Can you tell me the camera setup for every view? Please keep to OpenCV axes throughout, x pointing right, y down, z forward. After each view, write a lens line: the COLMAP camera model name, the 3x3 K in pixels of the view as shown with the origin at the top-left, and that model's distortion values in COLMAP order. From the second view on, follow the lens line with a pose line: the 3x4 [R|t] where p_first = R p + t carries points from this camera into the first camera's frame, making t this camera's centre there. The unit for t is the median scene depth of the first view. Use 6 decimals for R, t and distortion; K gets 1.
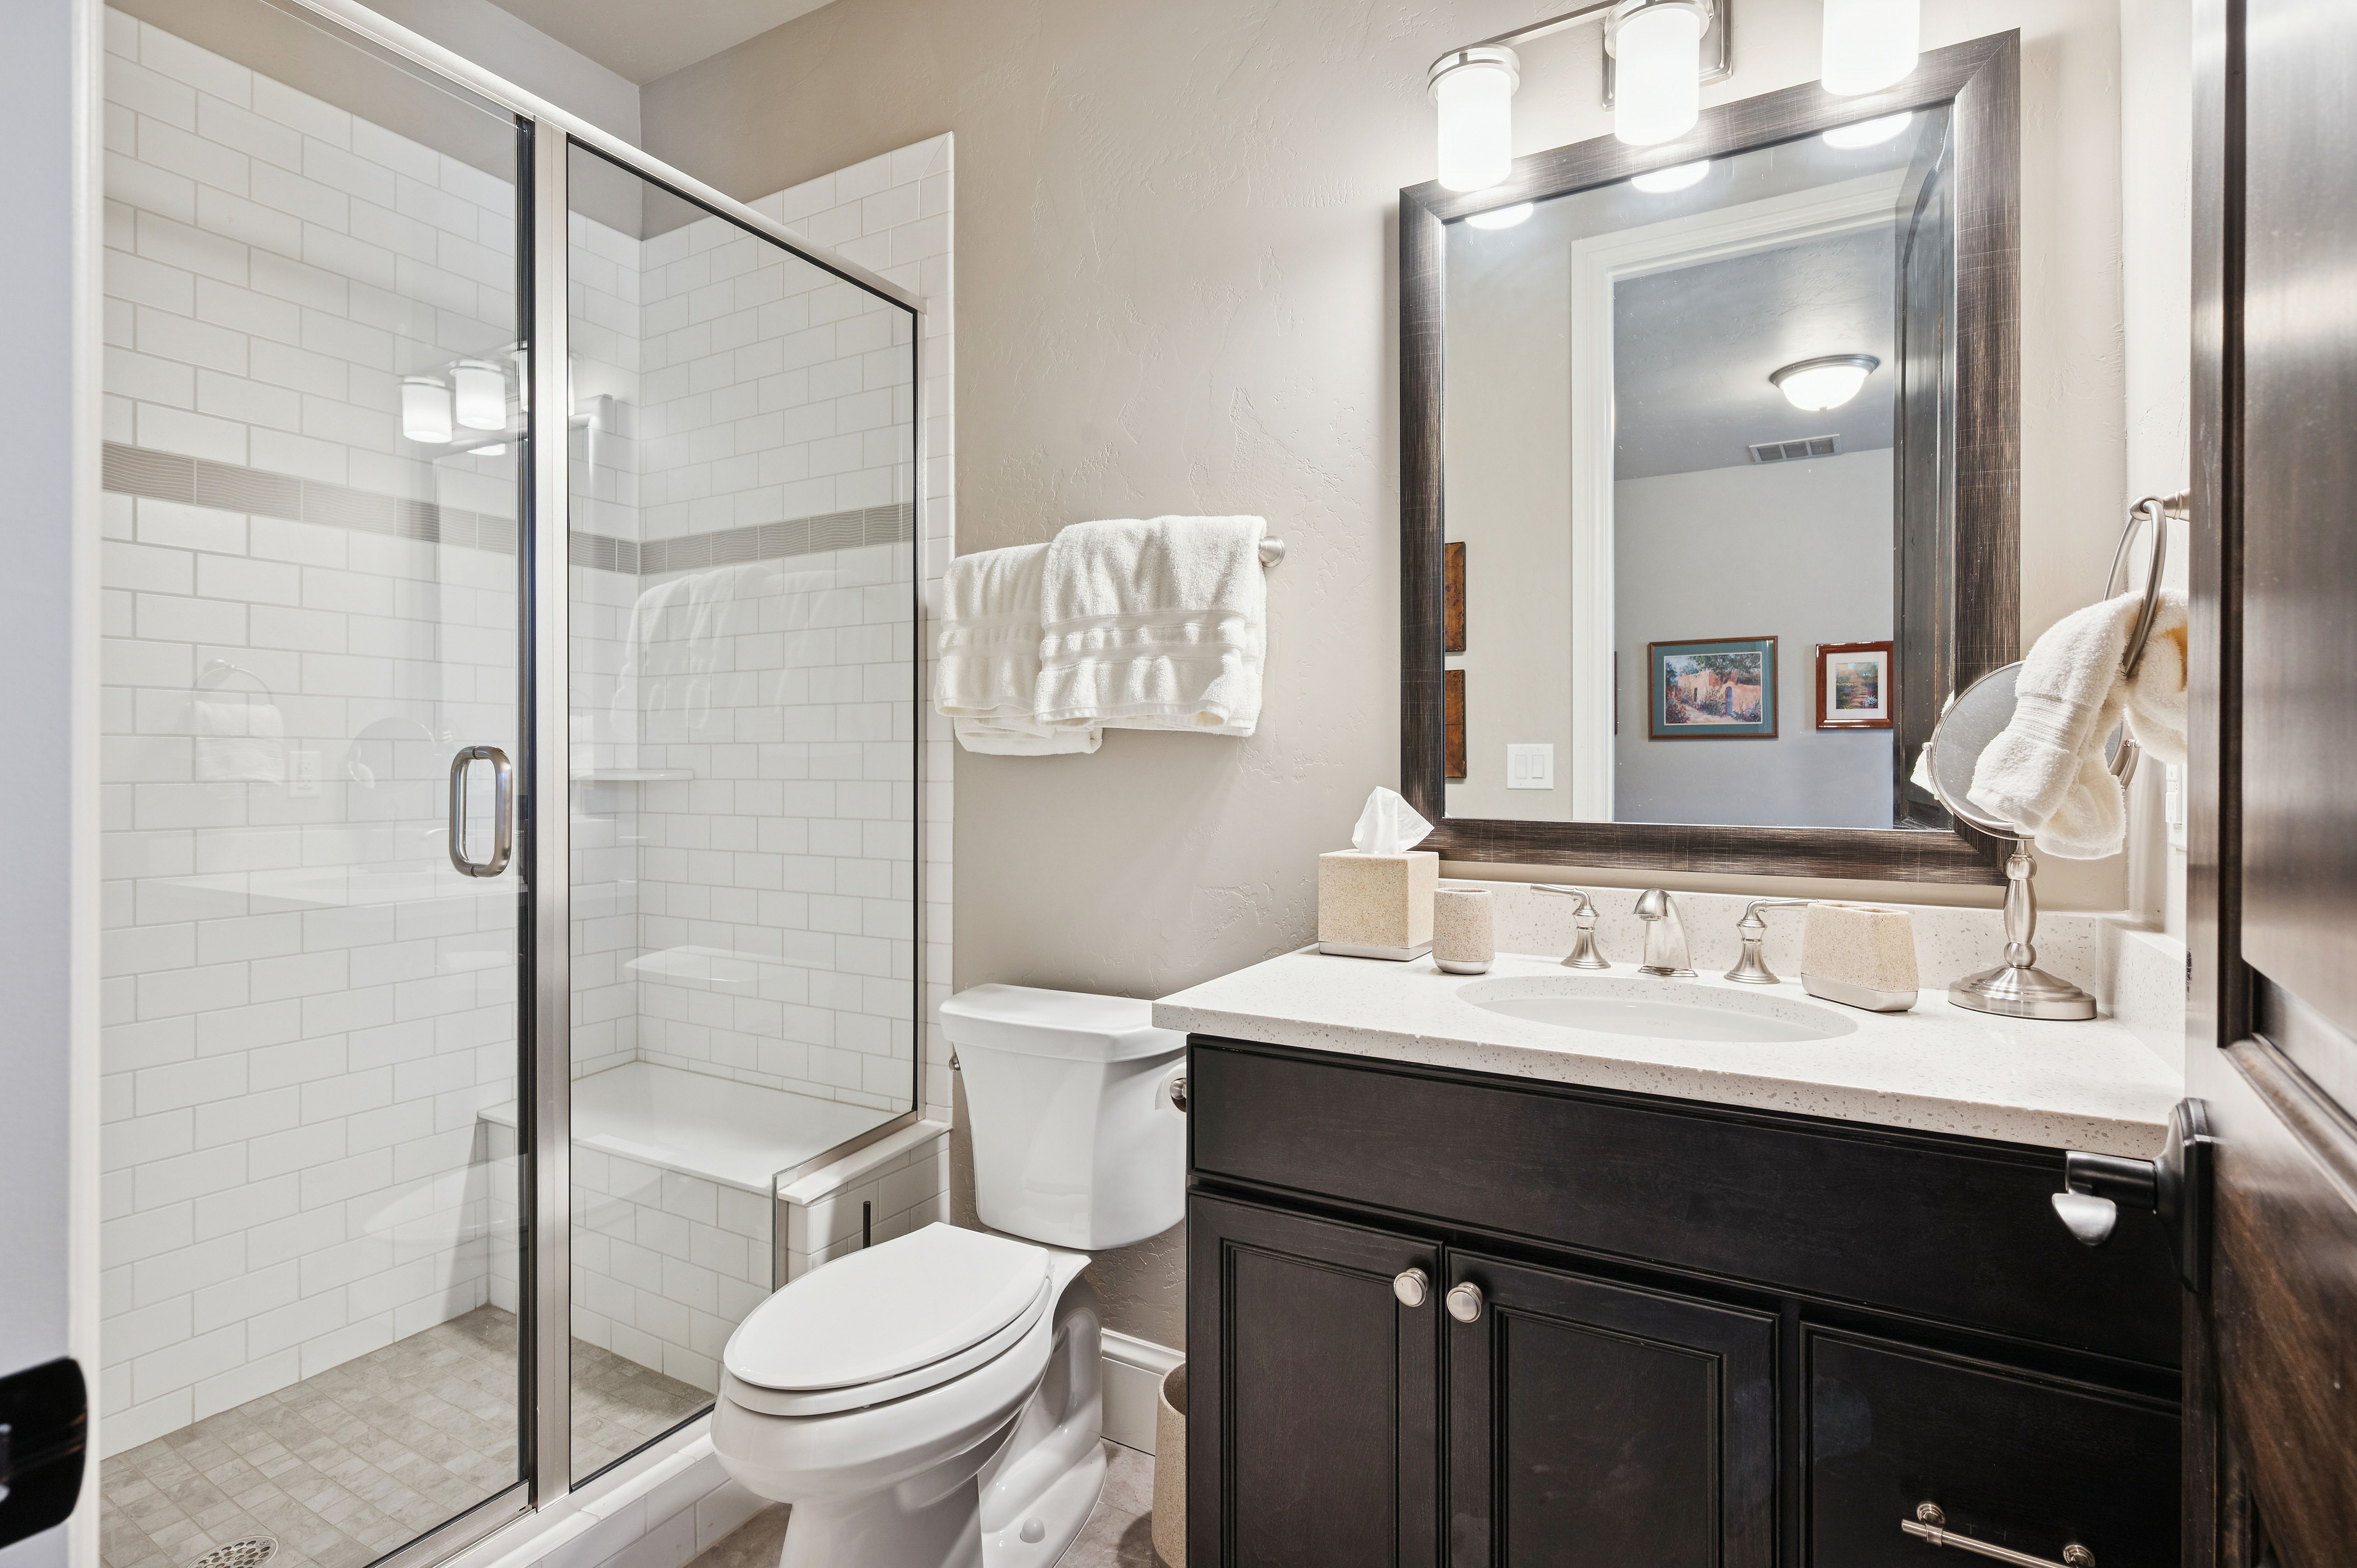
lens RADIAL K [[1139.1, 0, 1178.5], [0, 1139.1, 784.0], [0, 0, 1]] dist [0.012056, -0.000037]
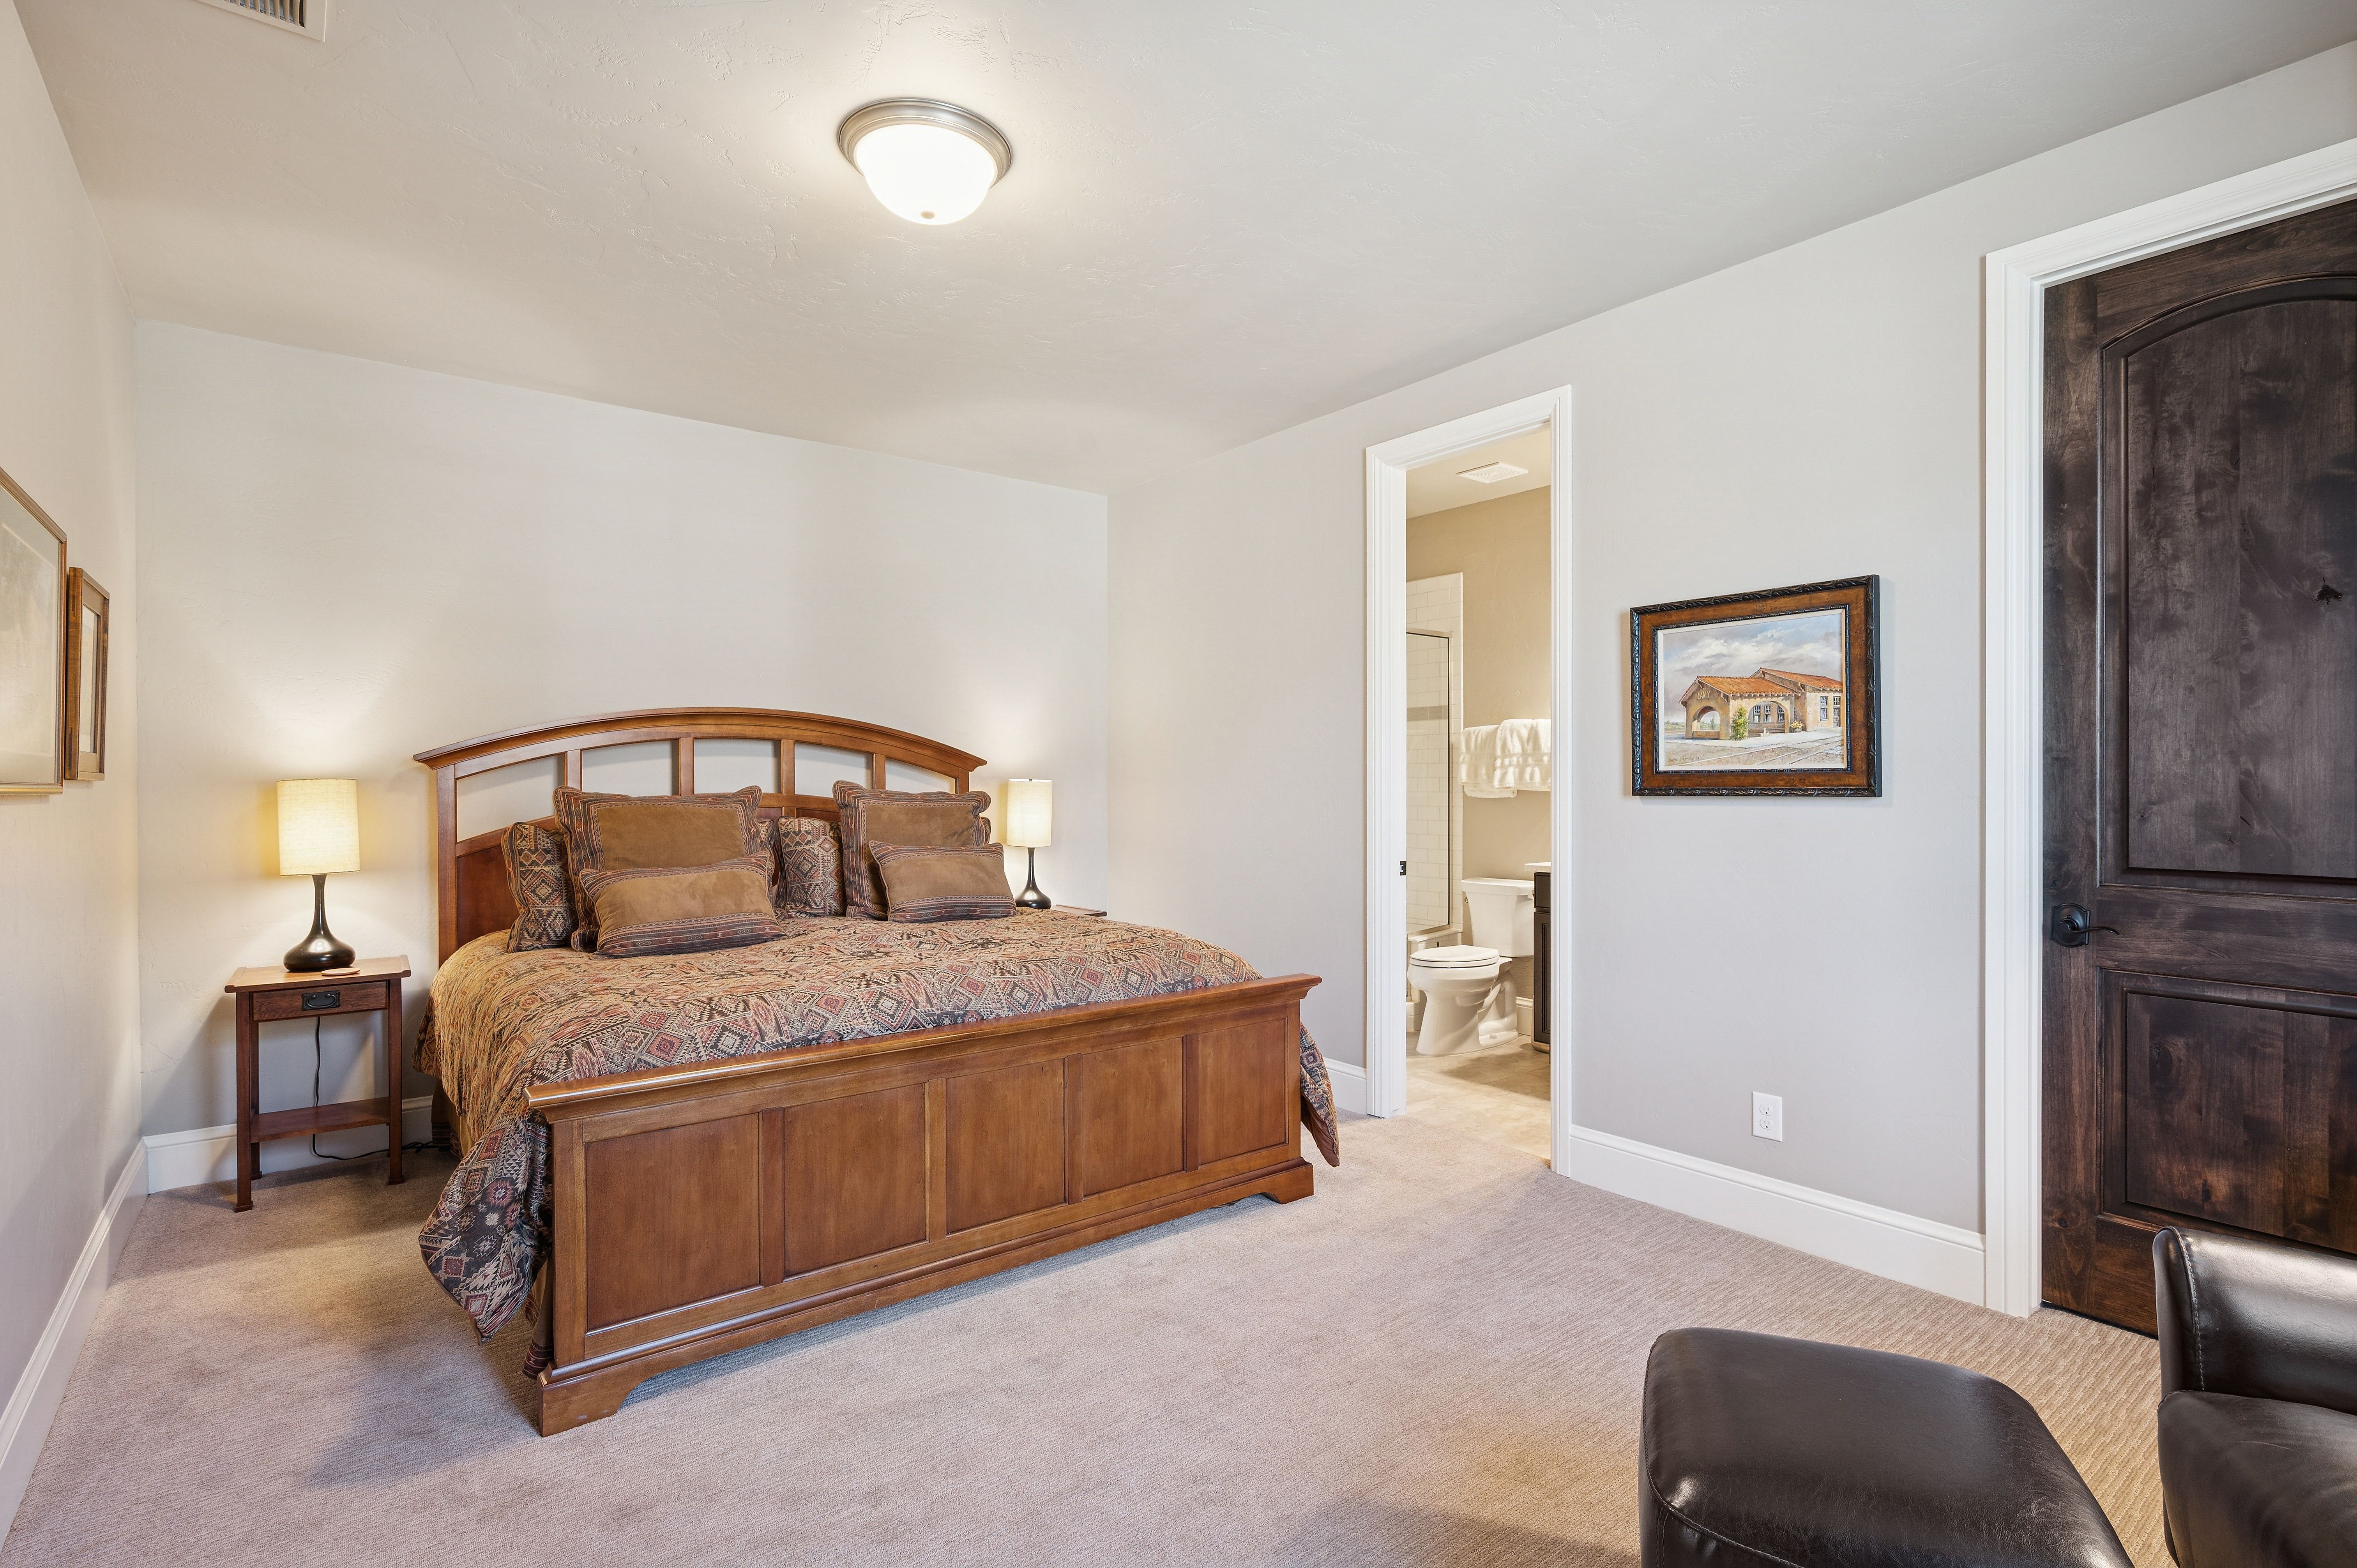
lens RADIAL K [[1139.1, 0, 1178.5], [0, 1139.1, 784.0], [0, 0, 1]] dist [0.012056, -0.000037]
pose [[0.923386, -0.000920, -0.383871, 0.264777], [-0.004811, 0.999891, -0.013968, -0.017951], [0.383842, 0.014745, 0.923281, -2.115435]]
